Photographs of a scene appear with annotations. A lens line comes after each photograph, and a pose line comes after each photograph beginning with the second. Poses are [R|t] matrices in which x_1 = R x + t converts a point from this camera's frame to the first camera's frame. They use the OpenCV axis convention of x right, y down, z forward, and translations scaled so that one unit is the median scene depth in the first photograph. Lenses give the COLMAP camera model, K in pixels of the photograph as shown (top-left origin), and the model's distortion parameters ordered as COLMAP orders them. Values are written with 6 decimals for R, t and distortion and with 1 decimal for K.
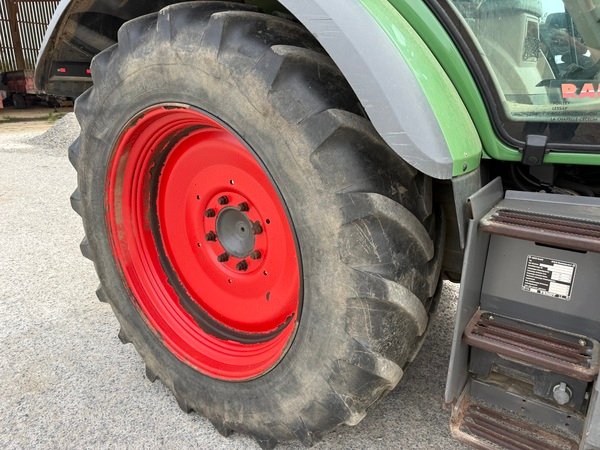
lens RADIAL K [[425.1, 0, 300.0], [0, 425.1, 225.0], [0, 0, 1]] dist [0.034810, -0.044130]
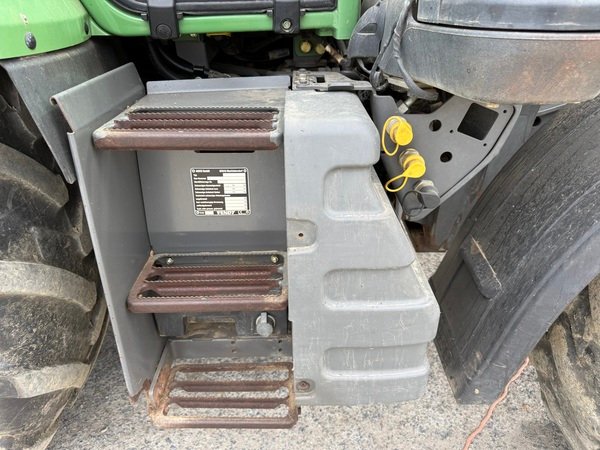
lens RADIAL K [[425.1, 0, 300.0], [0, 425.1, 225.0], [0, 0, 1]] dist [0.034810, -0.044130]
pose [[0.815586, -0.281584, 0.505500, 0.291246], [0.181498, 0.954009, 0.238588, 0.022036], [-0.549435, -0.102842, 0.829183, 0.282604]]
